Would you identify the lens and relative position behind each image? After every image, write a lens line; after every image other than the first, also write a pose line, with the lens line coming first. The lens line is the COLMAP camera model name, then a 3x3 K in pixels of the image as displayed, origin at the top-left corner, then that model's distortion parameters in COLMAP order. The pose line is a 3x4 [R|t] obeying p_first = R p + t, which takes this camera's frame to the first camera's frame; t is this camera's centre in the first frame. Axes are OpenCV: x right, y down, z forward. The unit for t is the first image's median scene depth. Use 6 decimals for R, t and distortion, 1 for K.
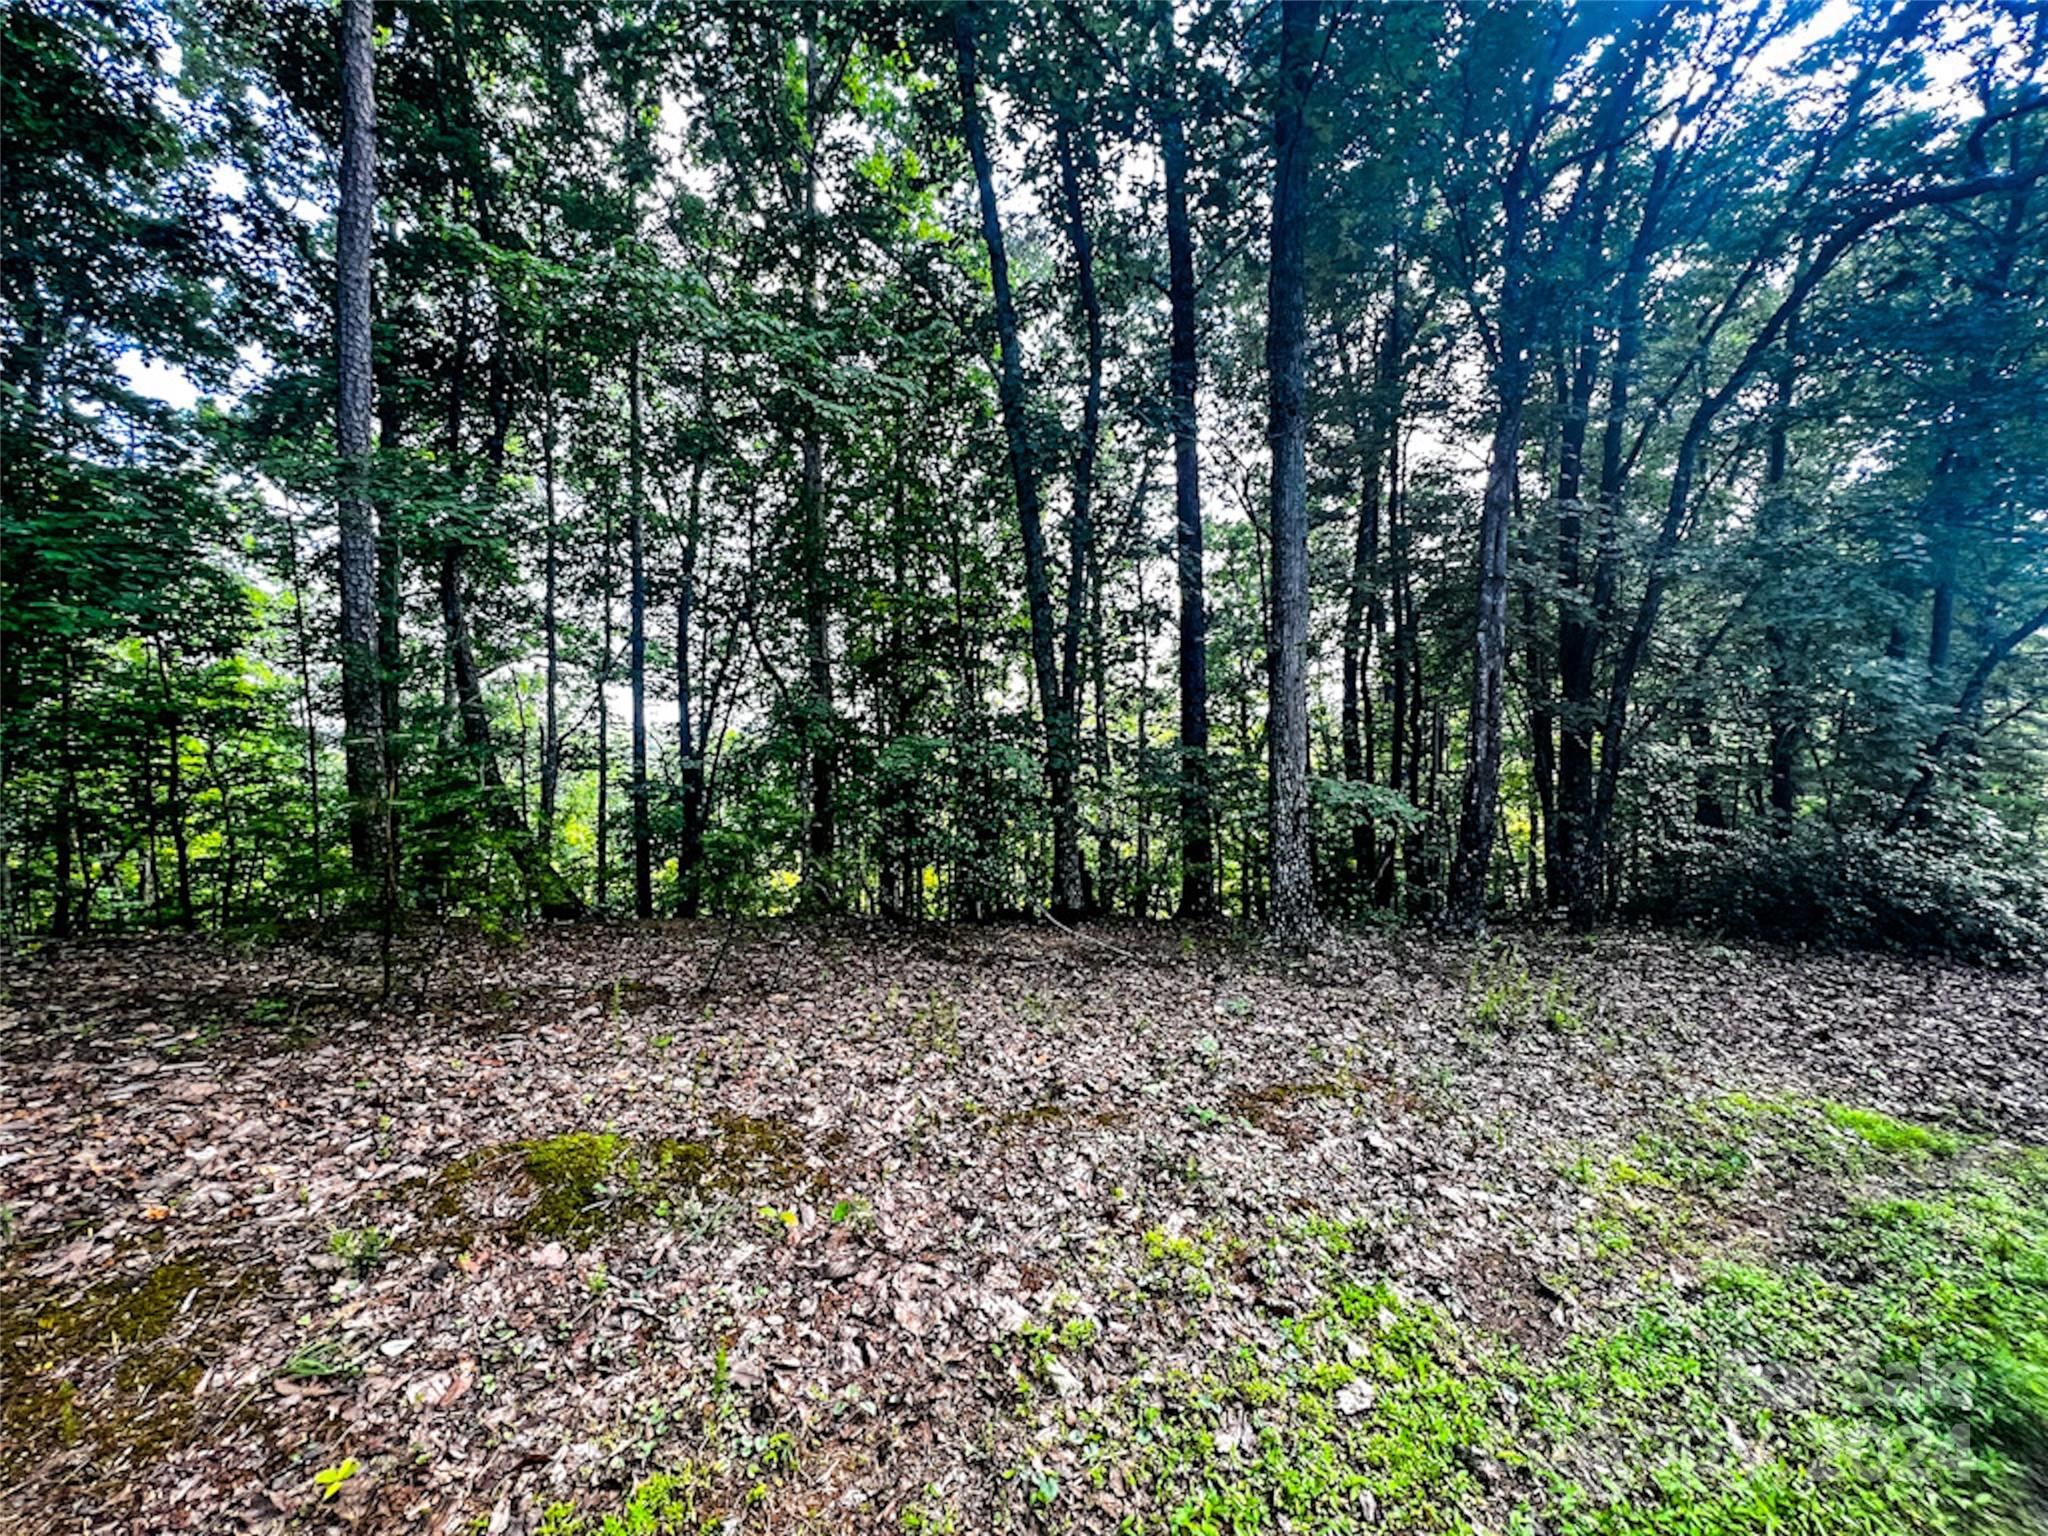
lens RADIAL K [[818.7, 0, 1024.2], [0, 818.7, 768.5], [0, 0, 1]] dist [-0.006767, 0.000858]
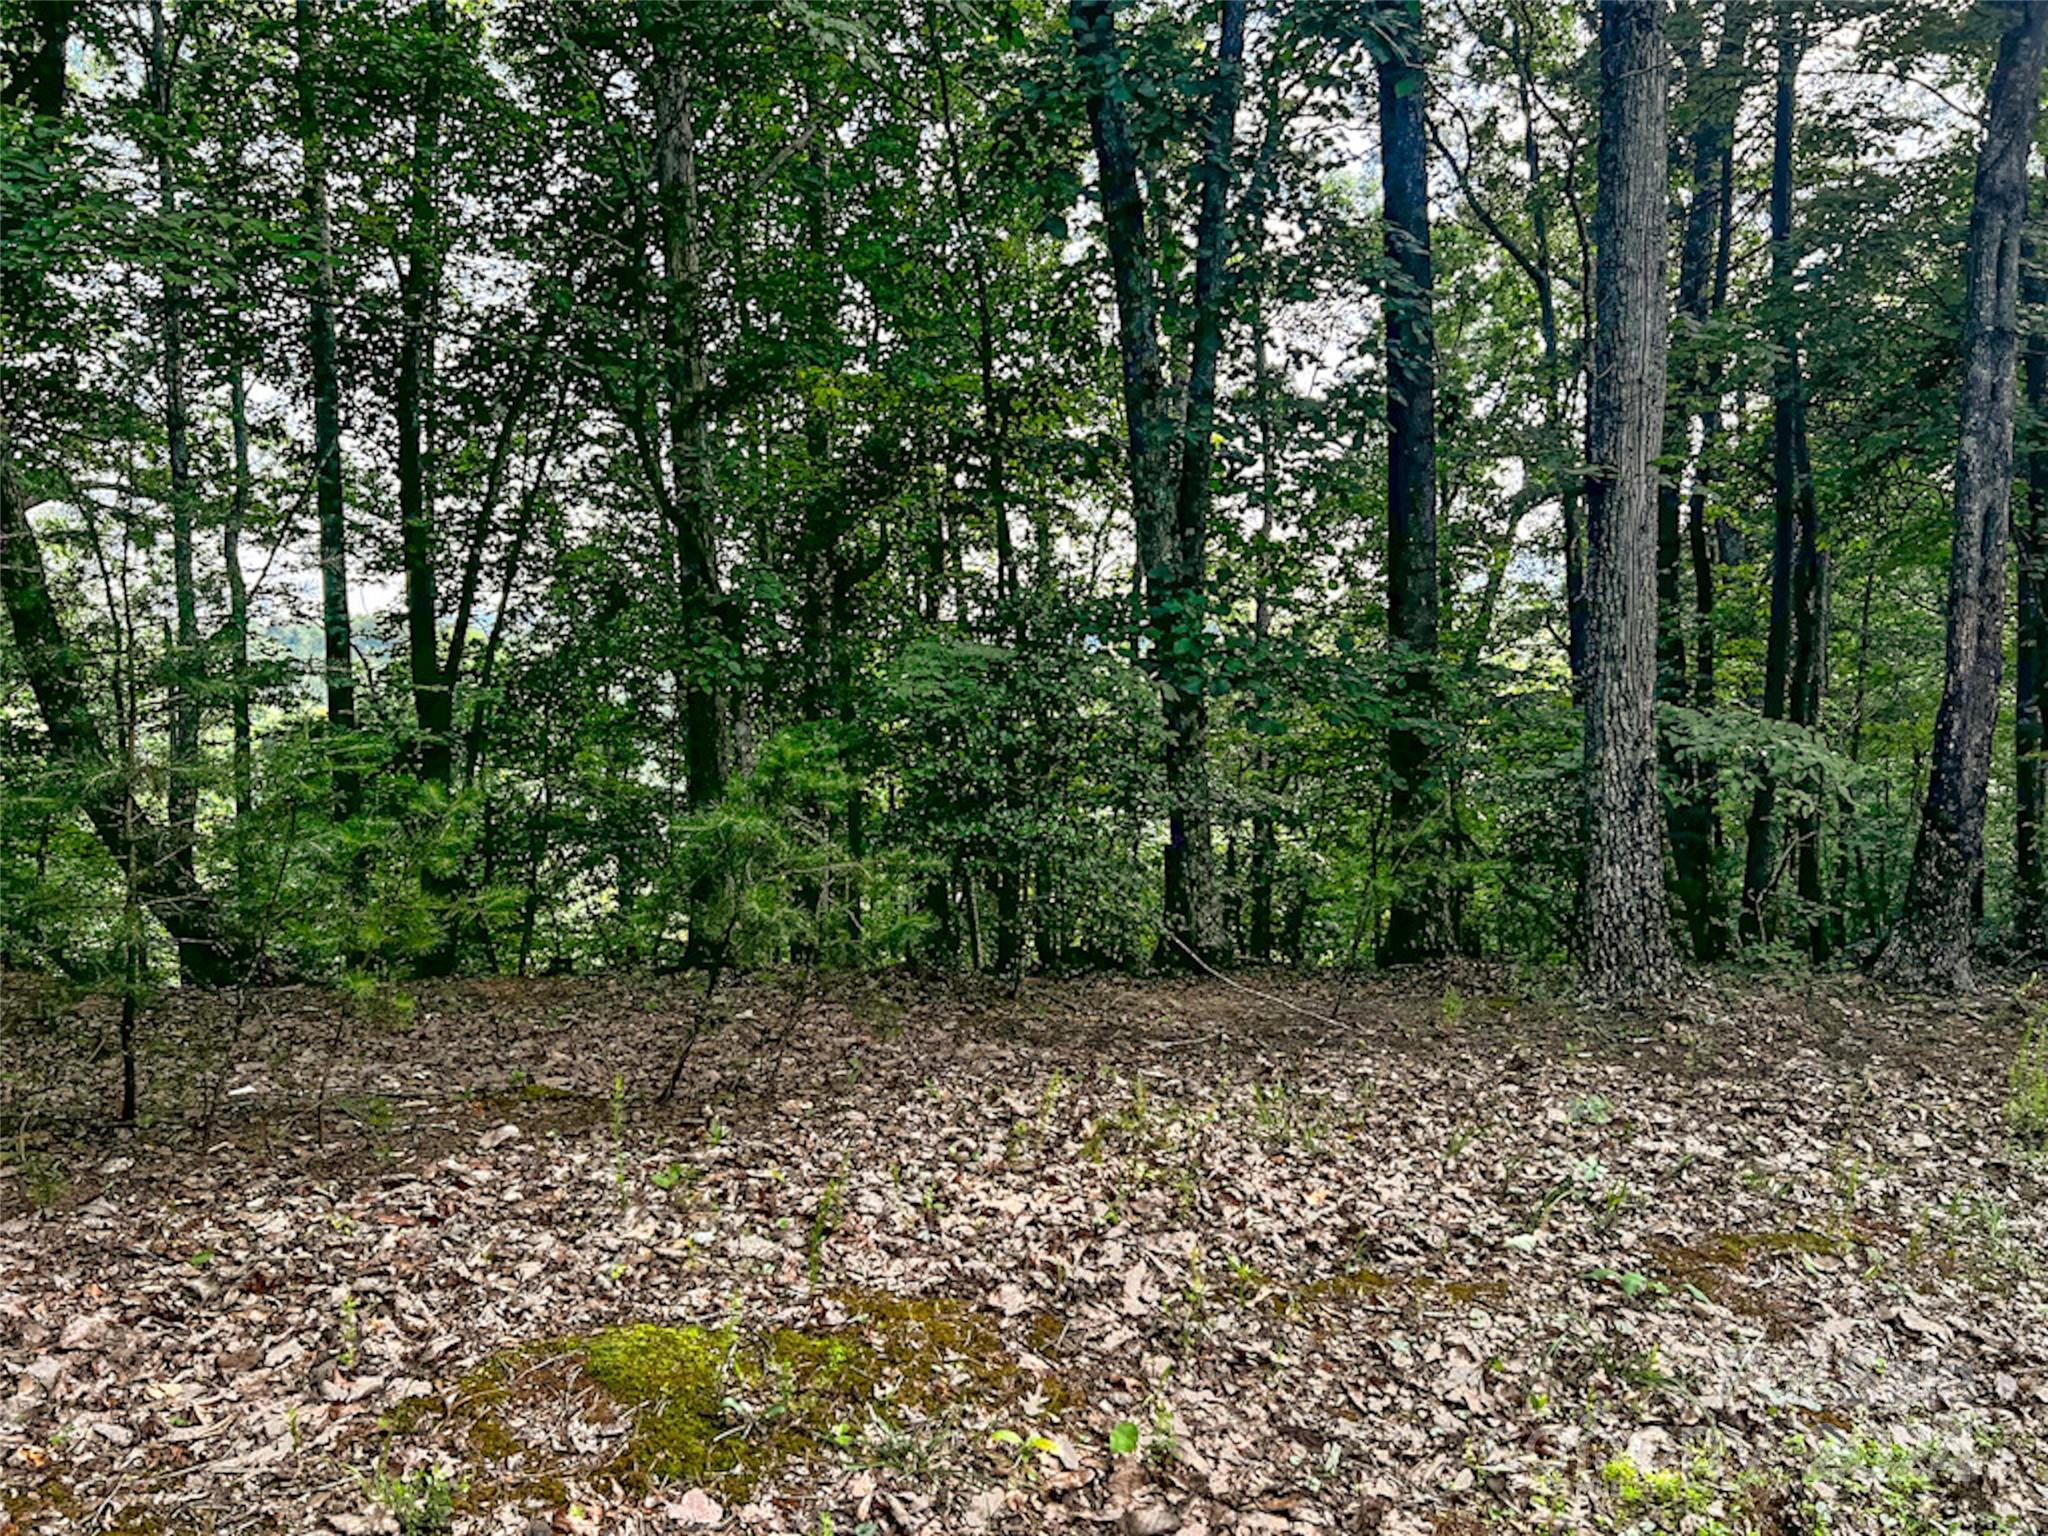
lens RADIAL K [[1549.7, 0, 1023.7], [0, 1549.7, 760.5], [0, 0, 1]] dist [0.040323, -0.044682]
pose [[0.999632, -0.011872, 0.024406, -0.242076], [0.010767, 0.998932, 0.044937, -0.007706], [-0.024913, -0.044658, 0.998692, -0.099534]]
